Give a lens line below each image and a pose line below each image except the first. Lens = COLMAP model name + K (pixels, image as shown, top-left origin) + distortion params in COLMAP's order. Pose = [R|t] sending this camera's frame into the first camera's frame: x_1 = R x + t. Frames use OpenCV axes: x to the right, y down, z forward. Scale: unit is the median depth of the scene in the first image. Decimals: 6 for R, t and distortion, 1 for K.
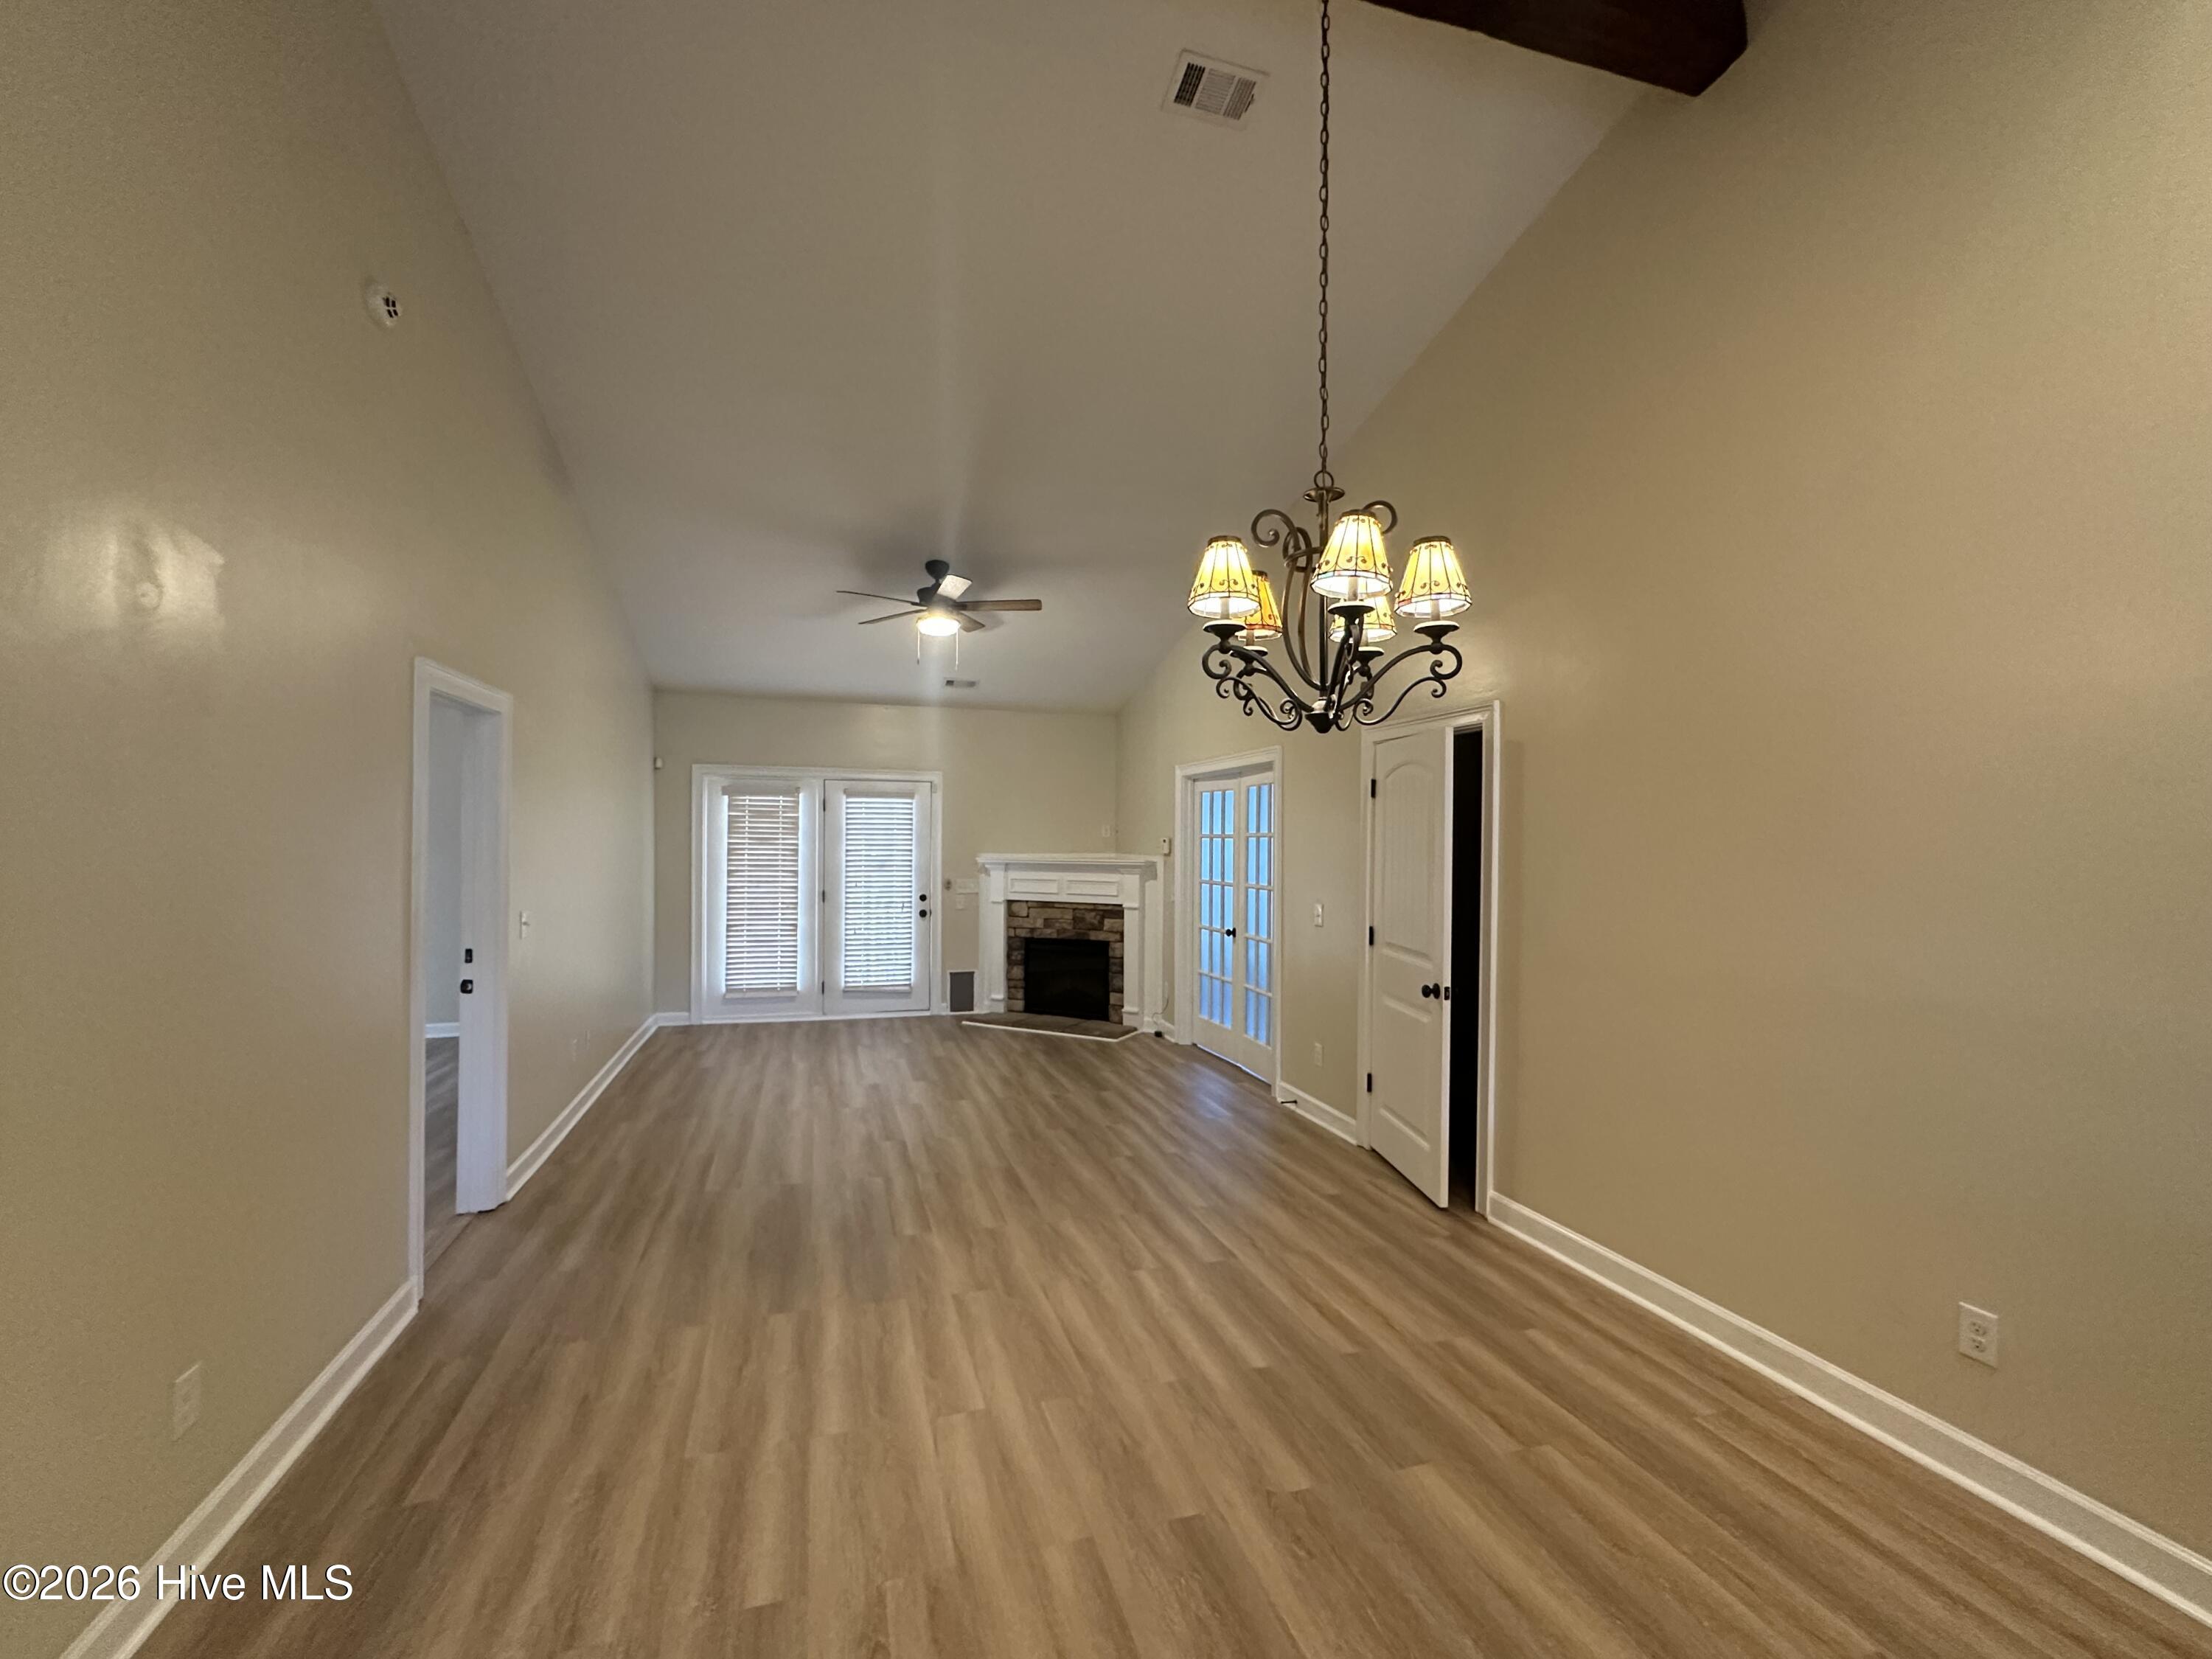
lens RADIAL K [[952.7, 0, 1112.0], [0, 952.7, 833.2], [0, 0, 1]] dist [-0.002315, 0.000072]
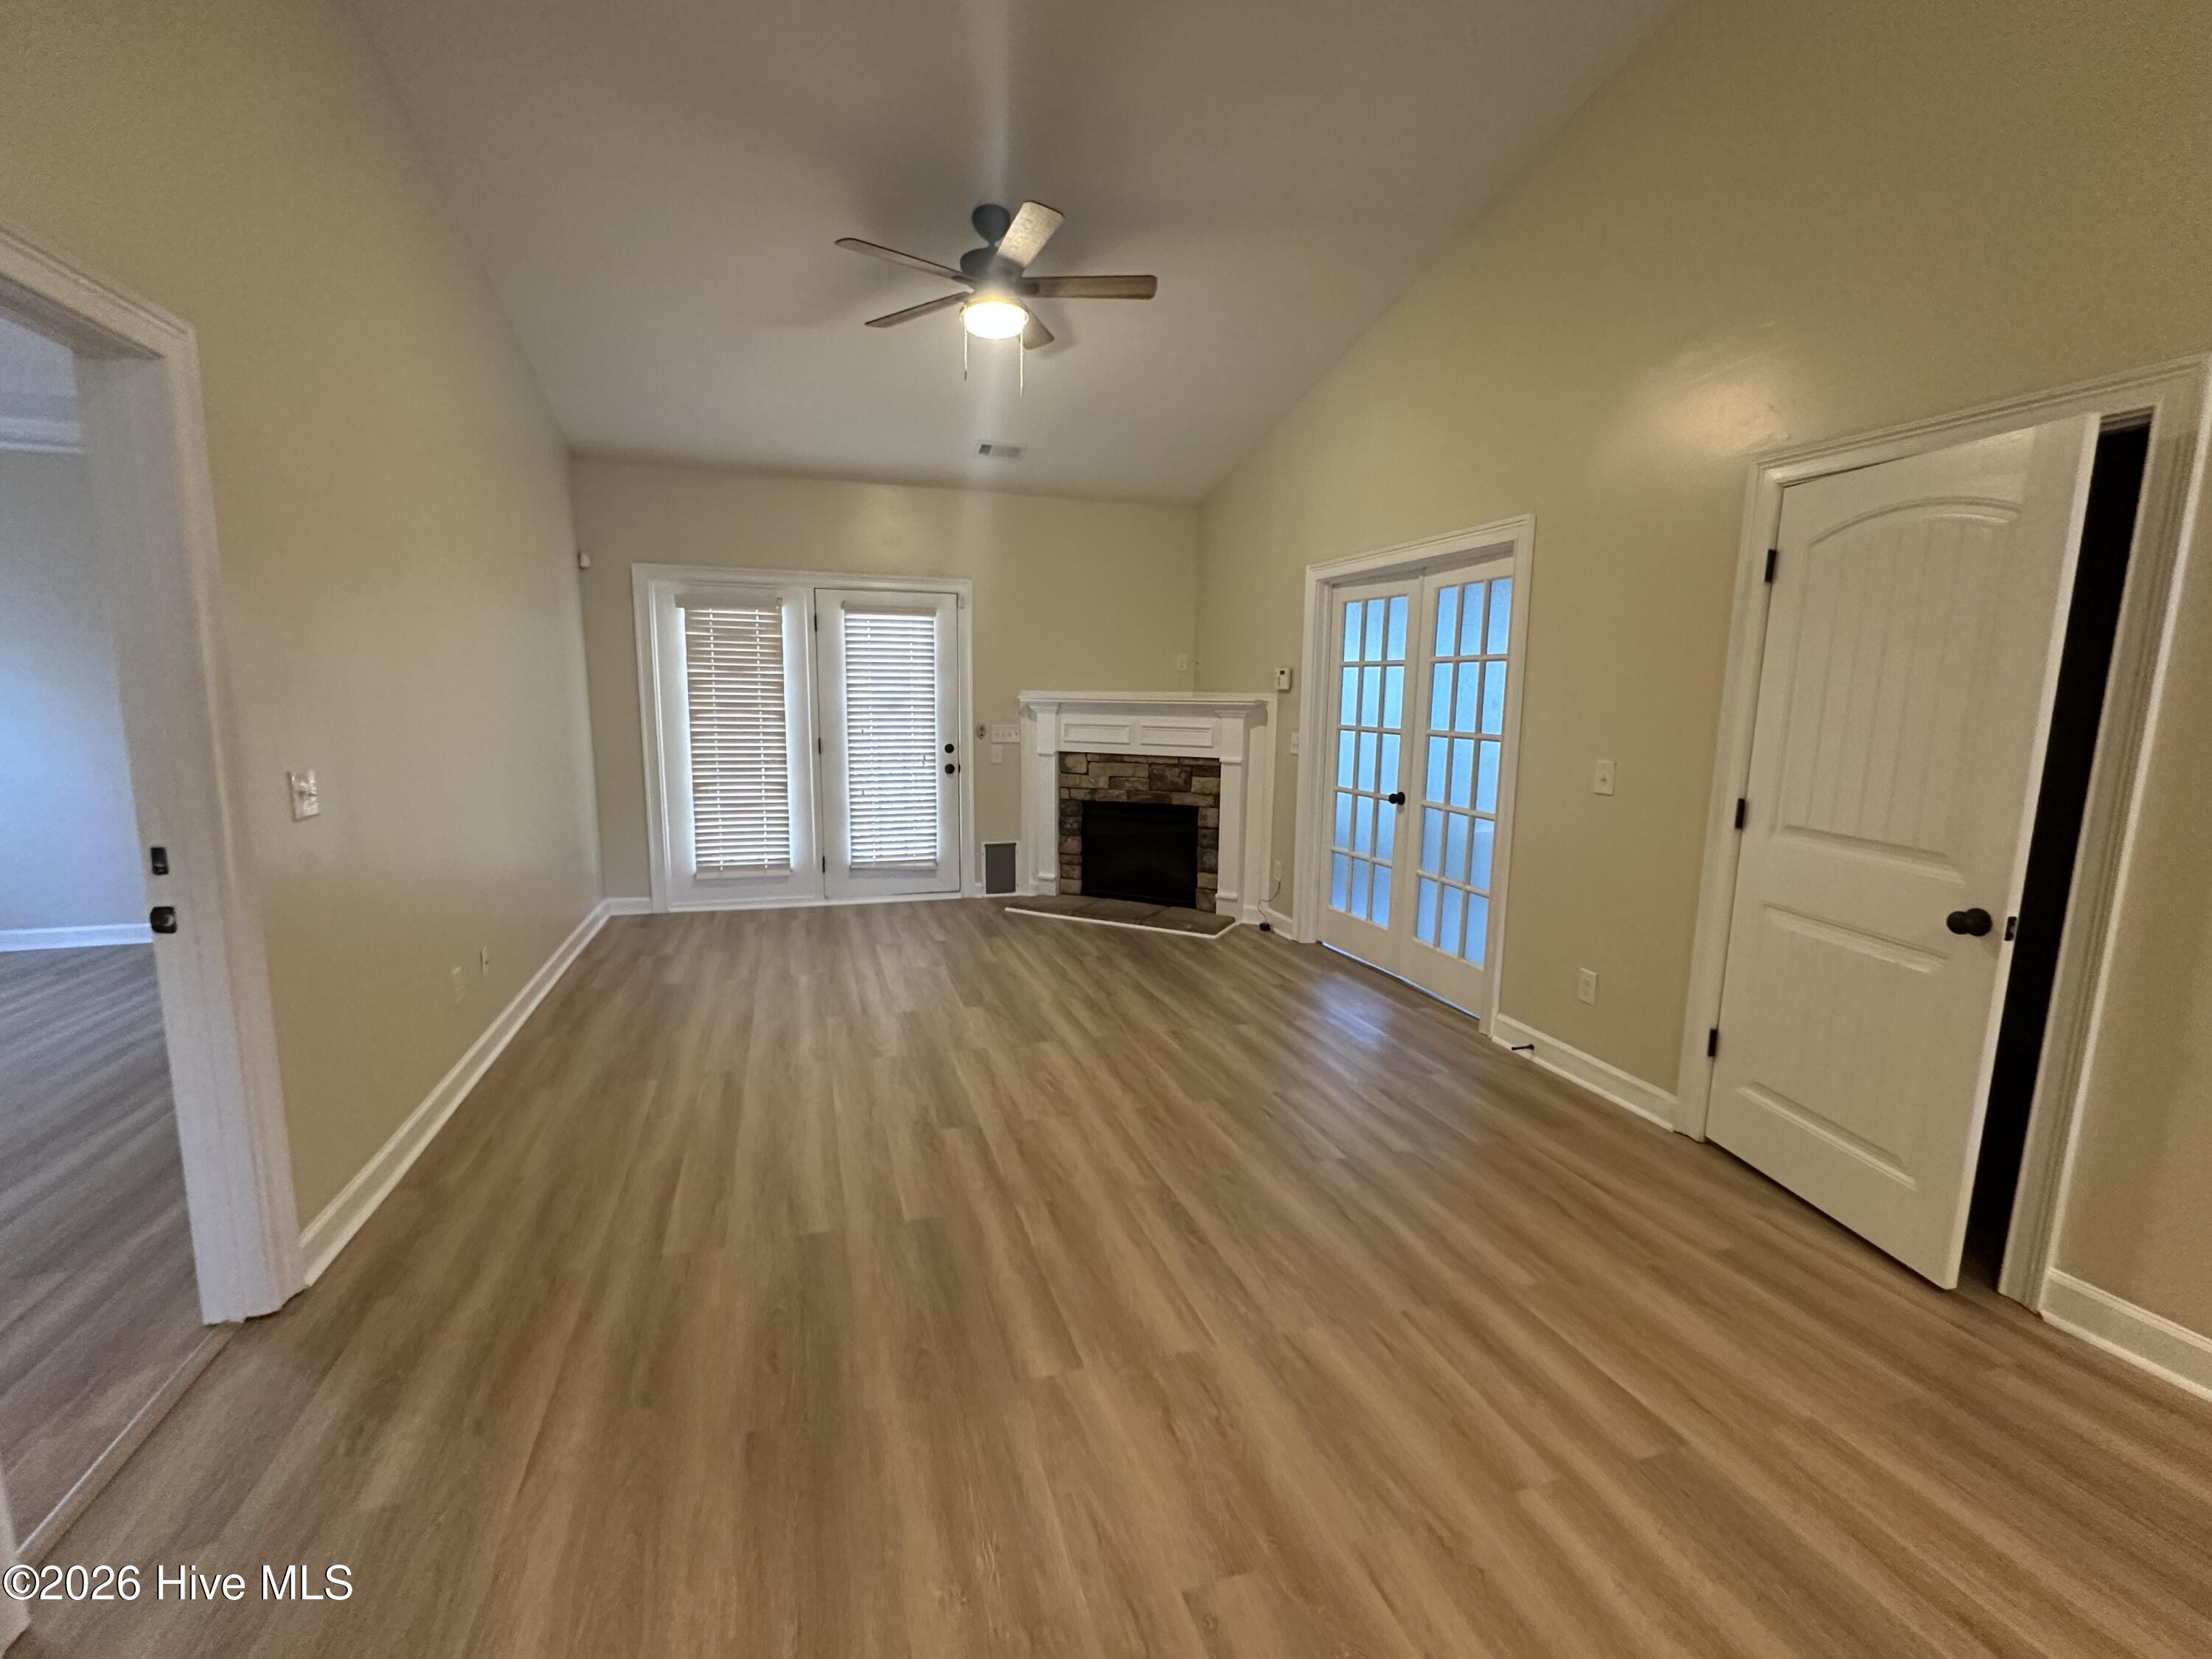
lens RADIAL K [[960.3, 0, 1106.0], [0, 960.3, 829.5], [0, 0, 1]] dist [0.000355, 0.000212]
pose [[0.999924, 0.002881, 0.012026, -0.095688], [-0.004663, 0.988543, 0.150868, 0.017776], [-0.011454, -0.150913, 0.988481, 0.263851]]
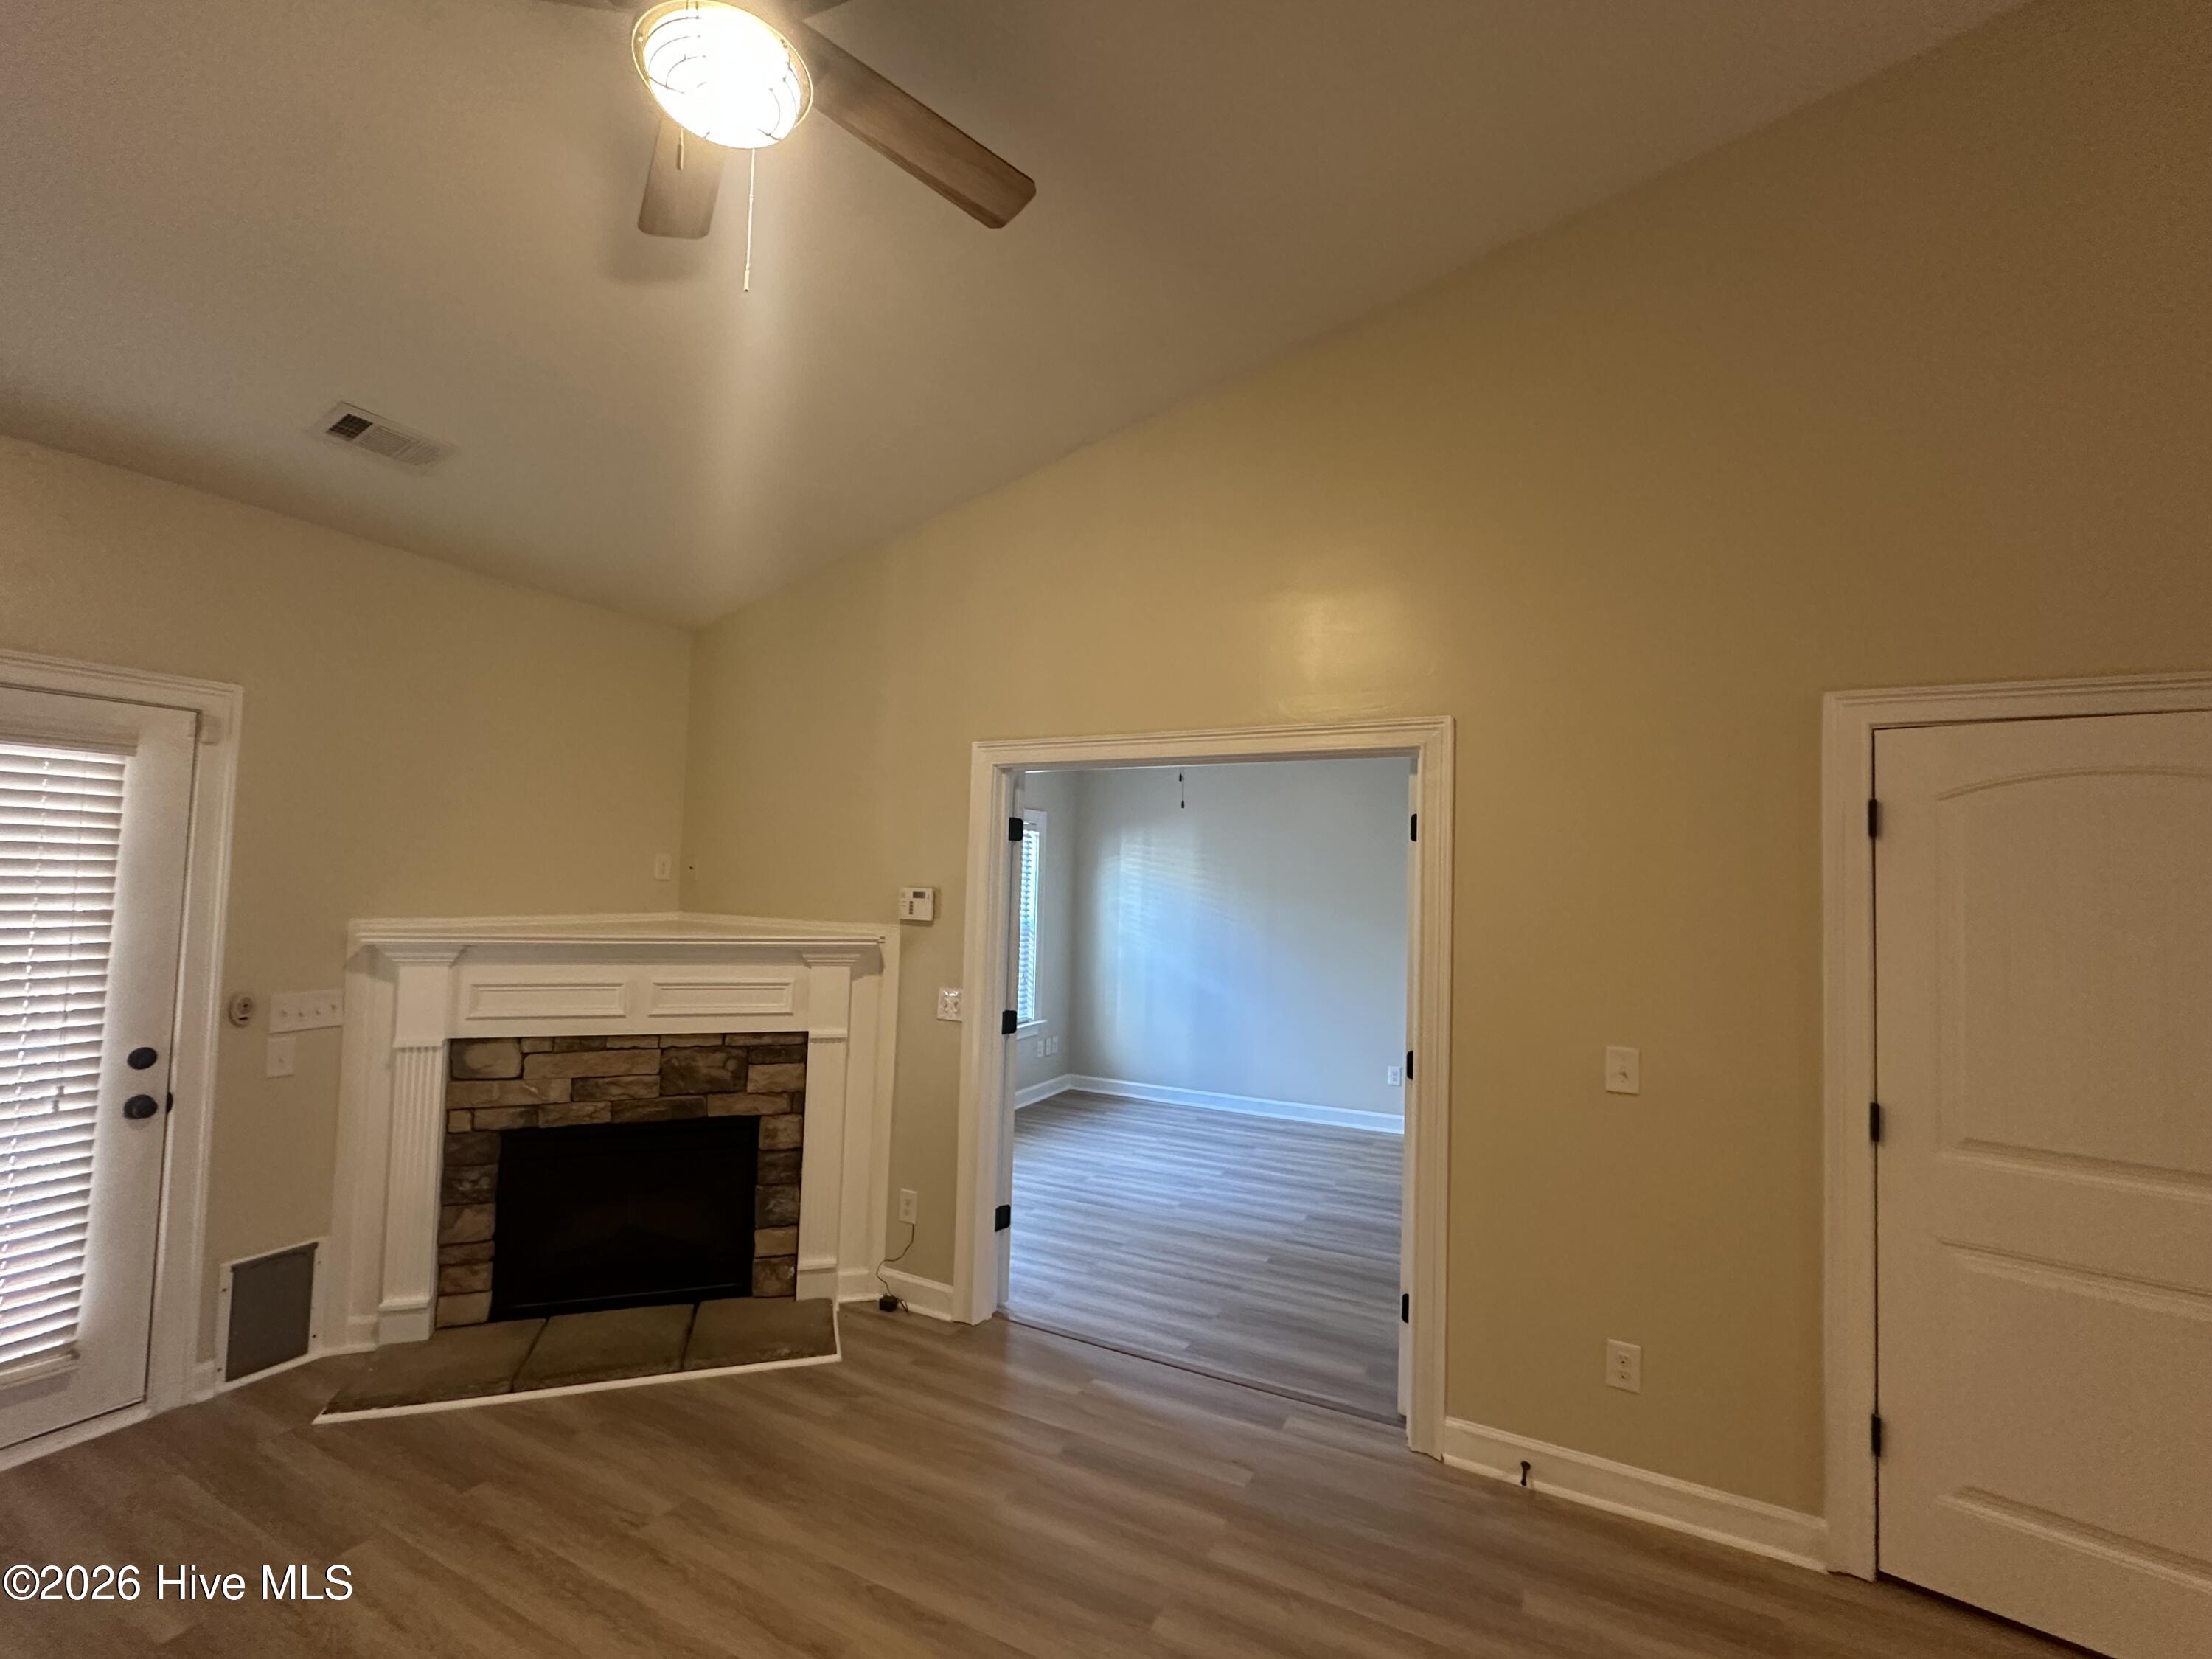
lens RADIAL K [[952.7, 0, 1112.0], [0, 952.7, 833.2], [0, 0, 1]] dist [-0.002315, 0.000072]
pose [[0.703674, 0.048868, 0.708841, -0.234791], [-0.026584, 0.998744, -0.042464, -0.005566], [-0.710026, 0.011037, 0.704089, 0.626759]]
